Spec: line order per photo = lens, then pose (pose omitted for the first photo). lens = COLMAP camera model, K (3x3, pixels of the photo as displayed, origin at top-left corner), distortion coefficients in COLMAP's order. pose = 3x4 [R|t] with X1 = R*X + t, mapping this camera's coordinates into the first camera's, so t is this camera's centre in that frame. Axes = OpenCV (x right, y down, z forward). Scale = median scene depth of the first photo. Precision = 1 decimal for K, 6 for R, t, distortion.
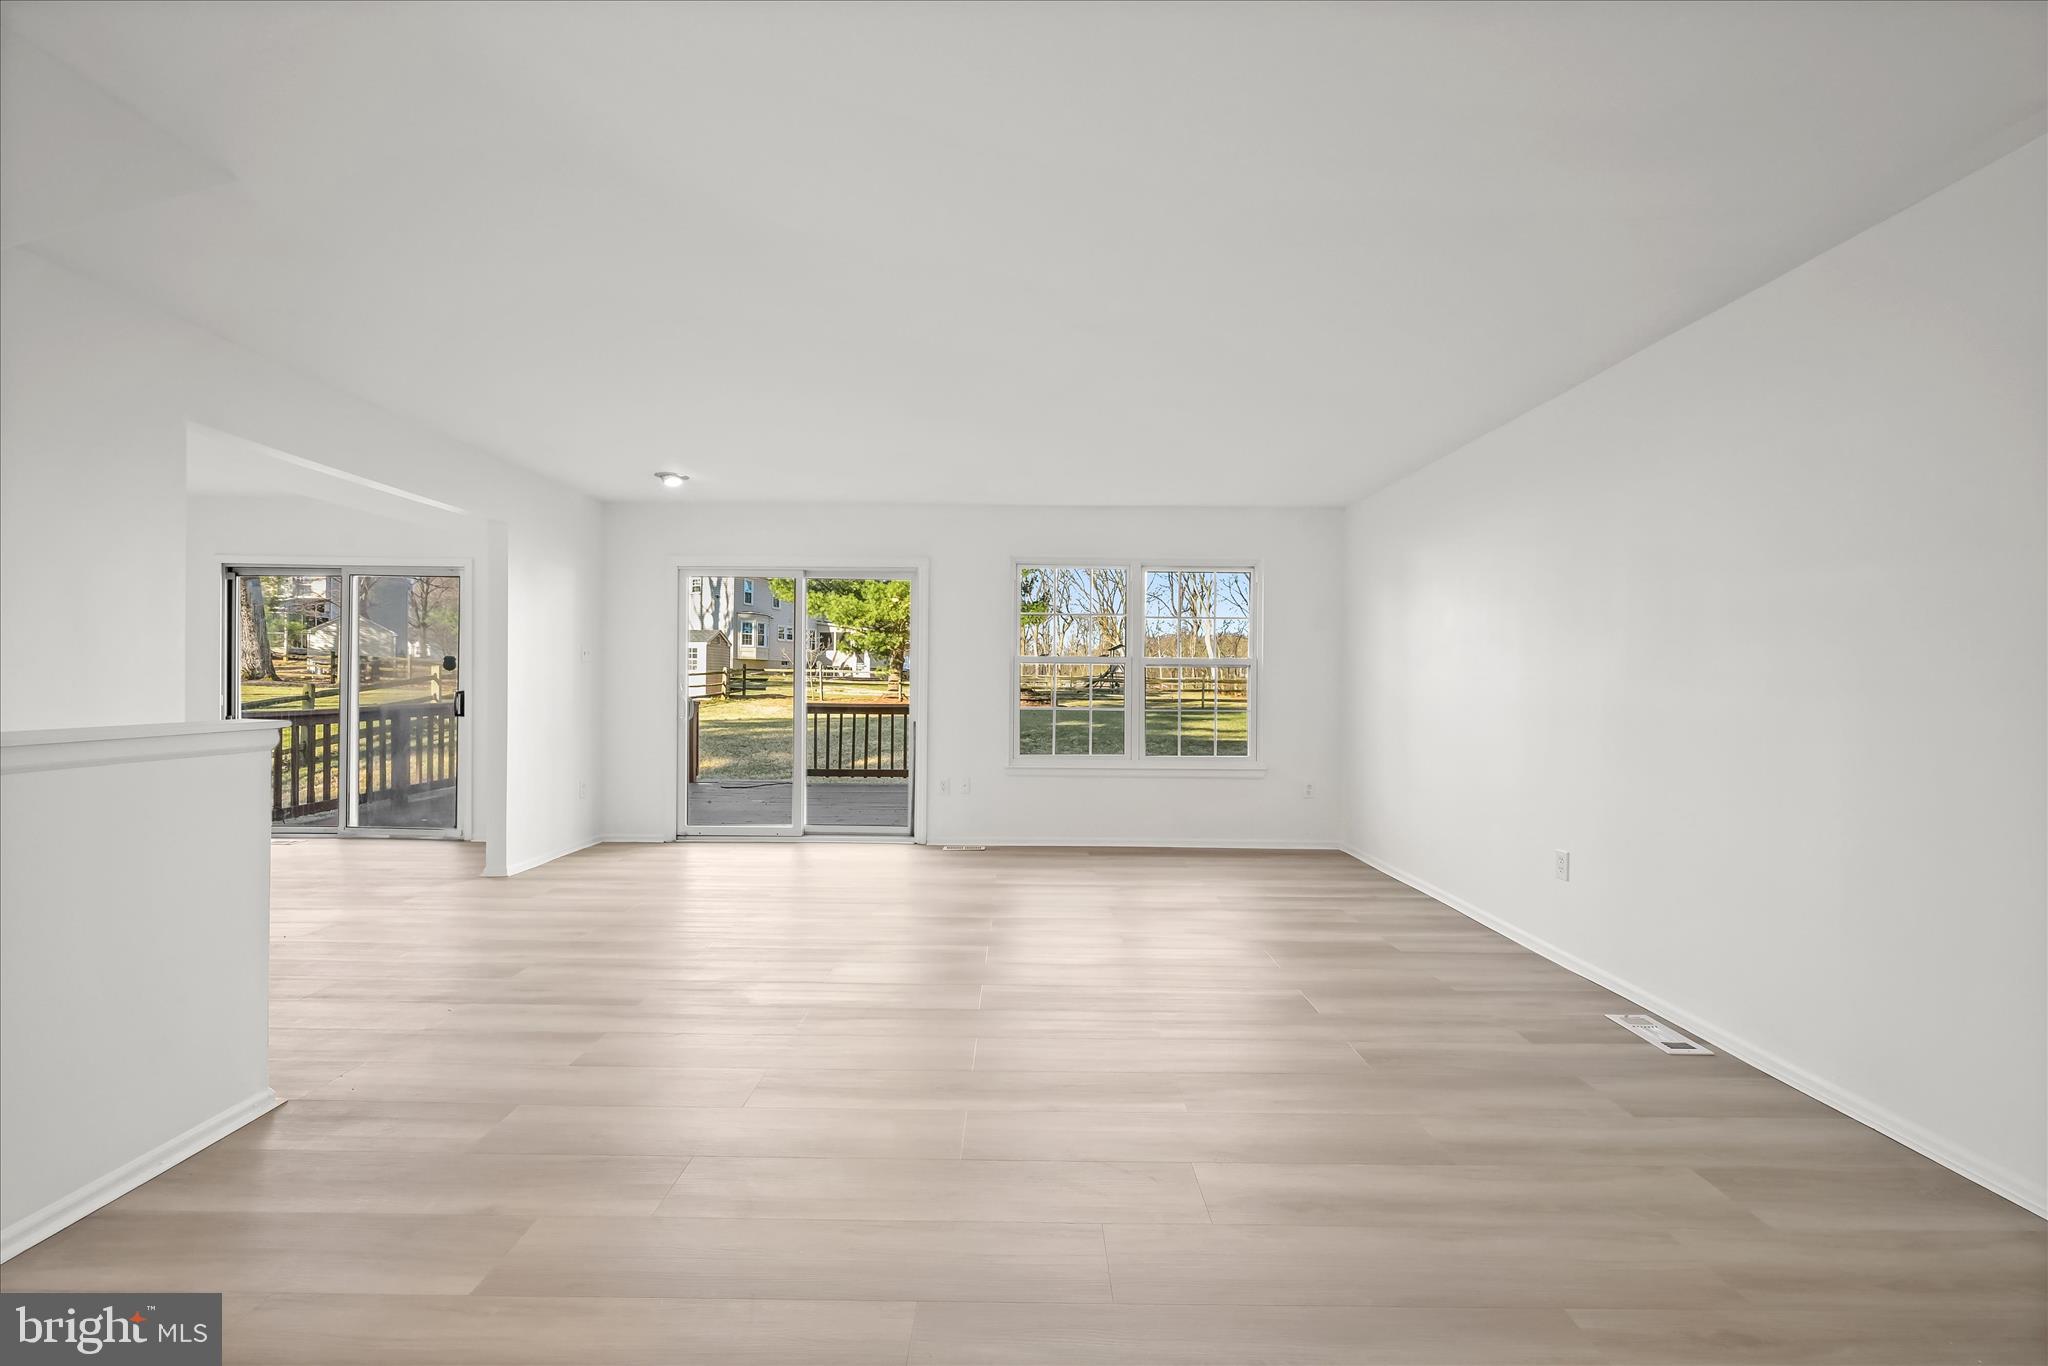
lens RADIAL K [[806.5, 0, 1026.6], [0, 806.5, 683.4], [0, 0, 1]] dist [-0.001062, -0.000064]
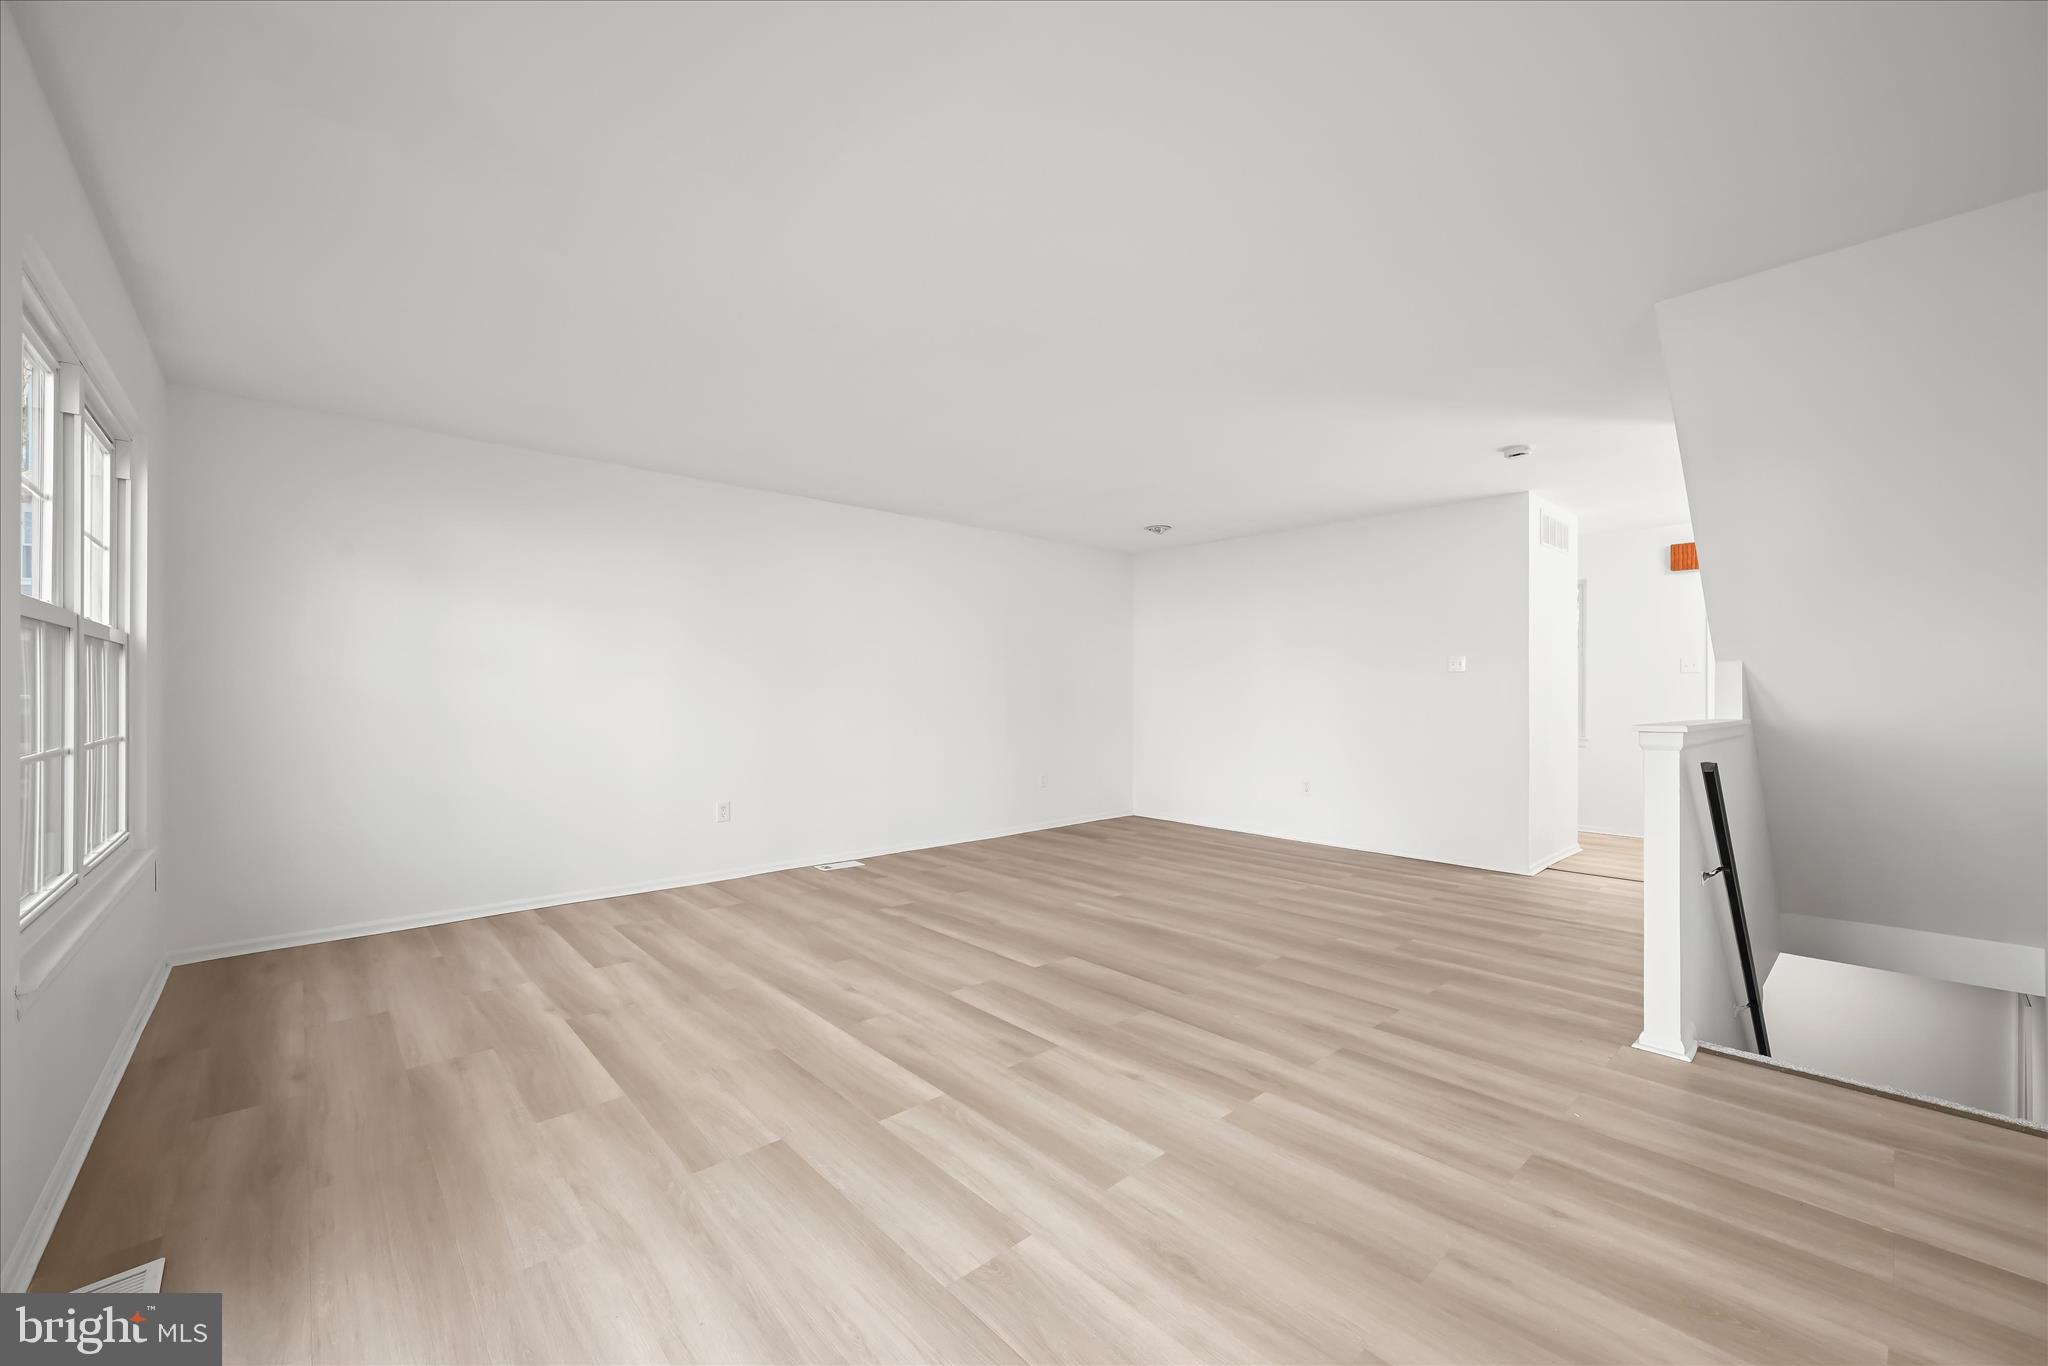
lens RADIAL K [[794.0, 0, 1023.4], [0, 794.0, 692.7], [0, 0, 1]] dist [-0.000012, -0.000032]
pose [[-0.673773, -0.008206, 0.738893, -0.455660], [-0.006851, 0.999965, 0.004859, -0.002996], [-0.738907, -0.001788, -0.673805, 0.949336]]
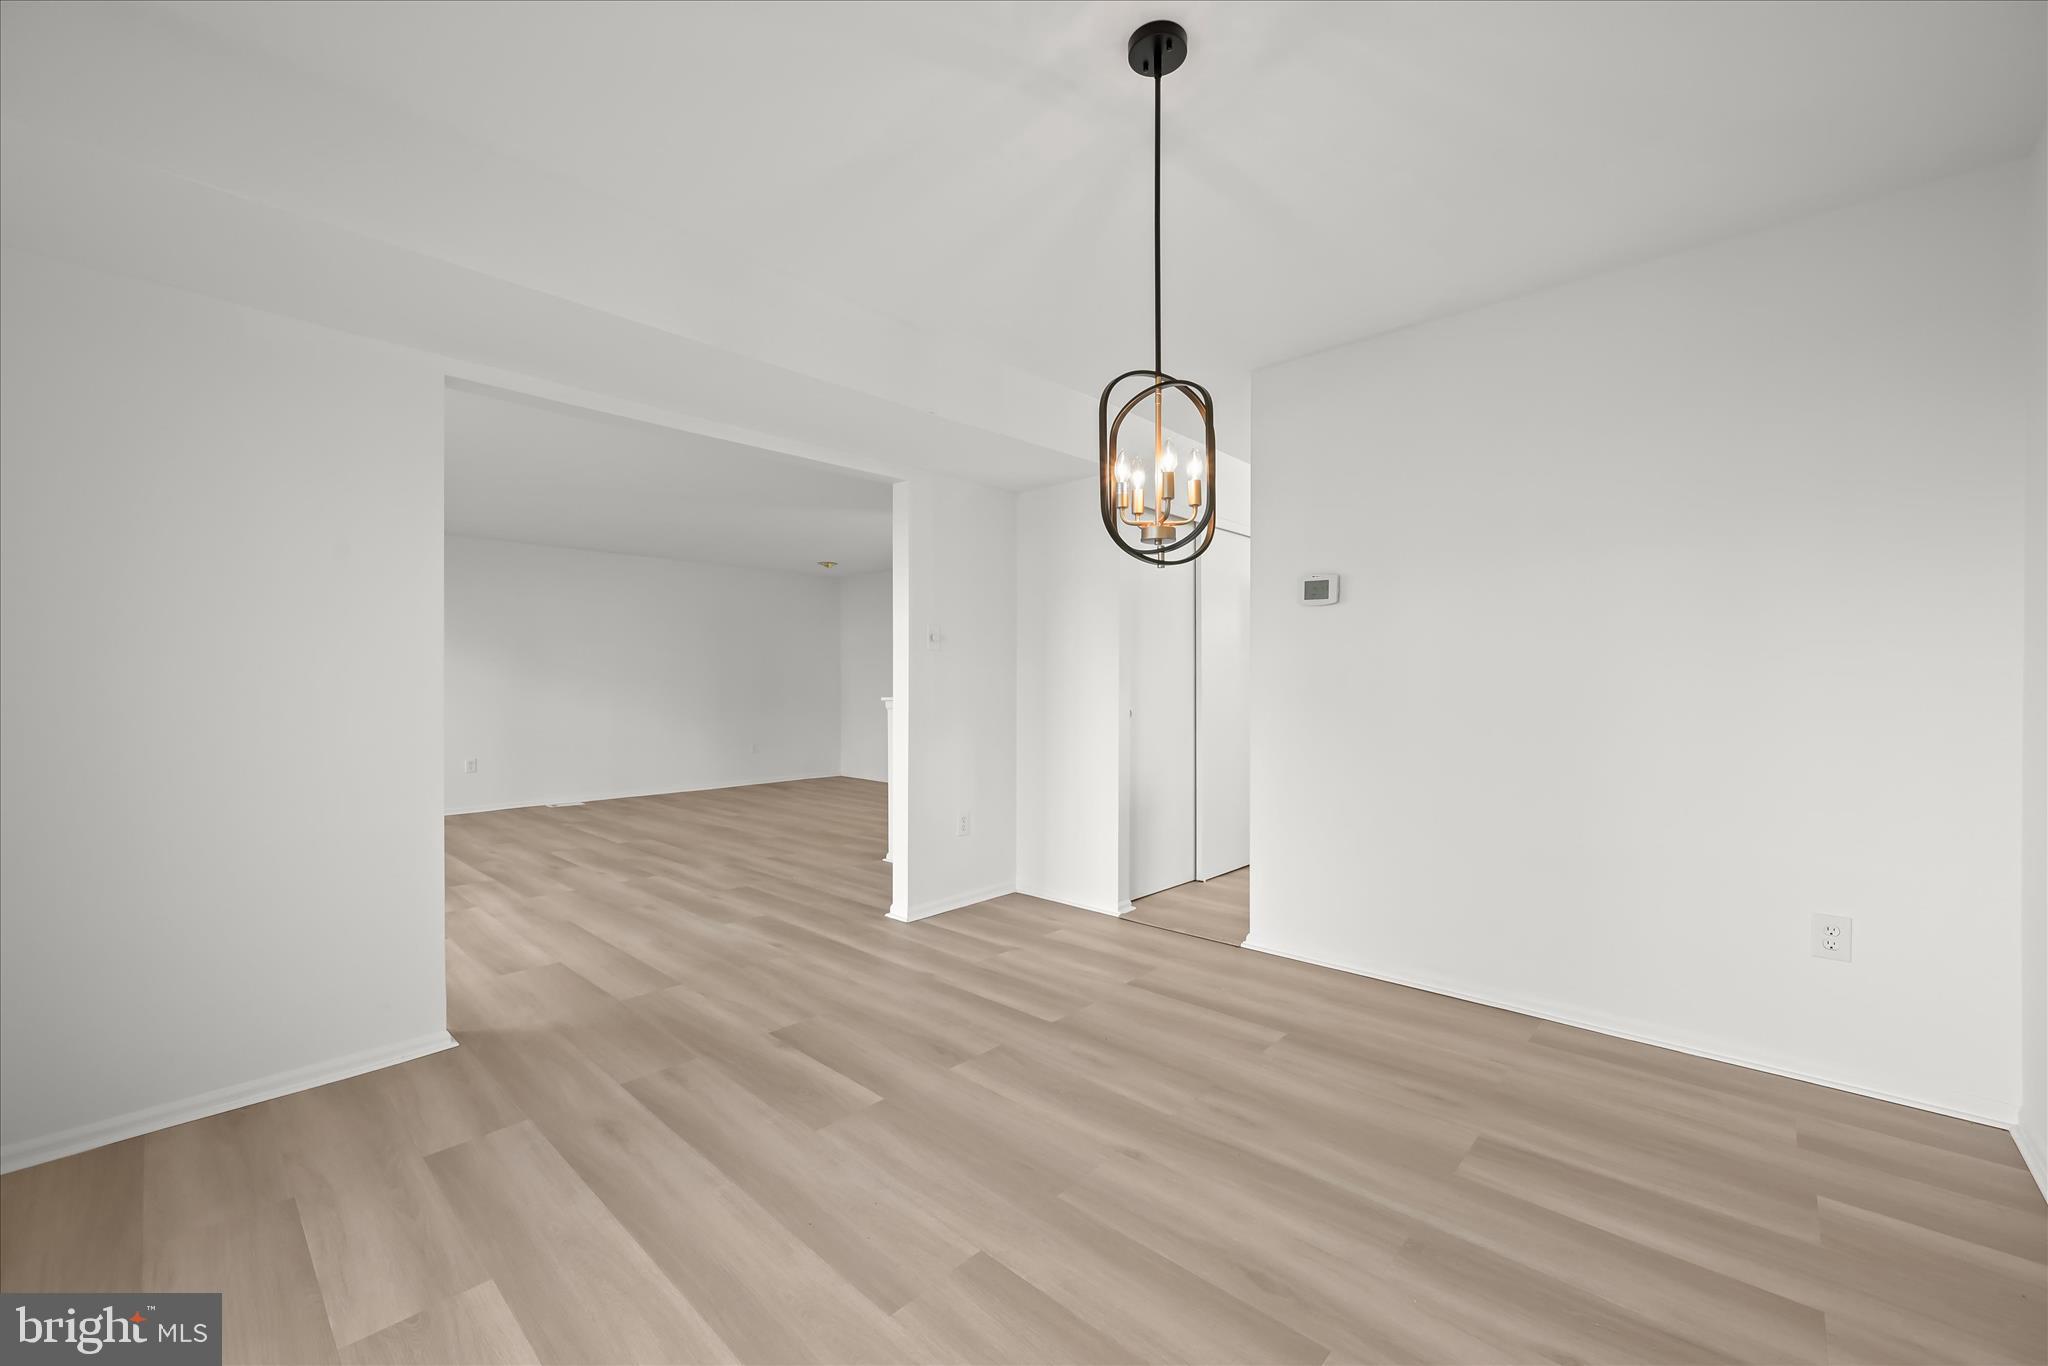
lens RADIAL K [[806.5, 0, 1026.6], [0, 806.5, 683.4], [0, 0, 1]] dist [-0.001062, -0.000064]
pose [[-0.731459, -0.003850, 0.681875, -1.087990], [-0.002352, 0.999992, 0.003124, -0.002777], [-0.681882, 0.000681, -0.731462, 0.939605]]
